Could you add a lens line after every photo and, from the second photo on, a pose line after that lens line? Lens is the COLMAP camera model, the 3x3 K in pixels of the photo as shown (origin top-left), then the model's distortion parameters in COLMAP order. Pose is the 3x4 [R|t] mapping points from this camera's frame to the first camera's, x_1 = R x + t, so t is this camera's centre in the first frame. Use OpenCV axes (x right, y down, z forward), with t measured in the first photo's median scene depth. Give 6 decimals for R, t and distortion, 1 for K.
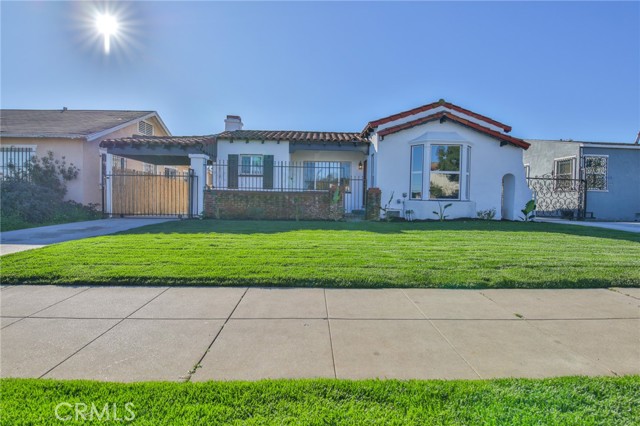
lens RADIAL K [[291.6, 0, 319.9], [0, 291.6, 209.0], [0, 0, 1]] dist [-0.003603, -0.009815]
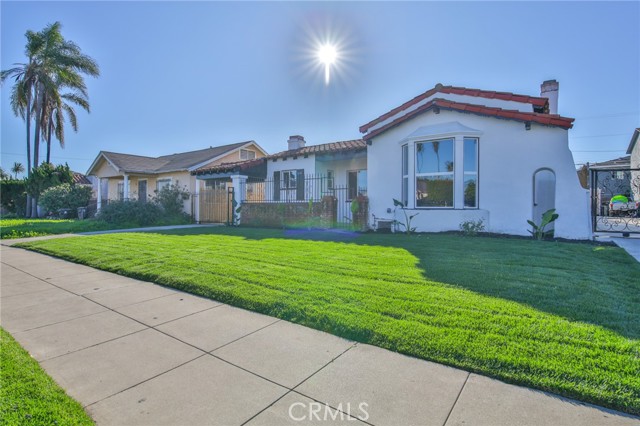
lens RADIAL K [[326.8, 0, 319.4], [0, 326.8, 208.2], [0, 0, 1]] dist [0.000132, -0.008210]
pose [[0.795103, -0.014950, -0.606291, 0.694799], [-0.008139, 0.999343, -0.035316, 0.003867], [0.606420, 0.033015, 0.794459, 0.086550]]
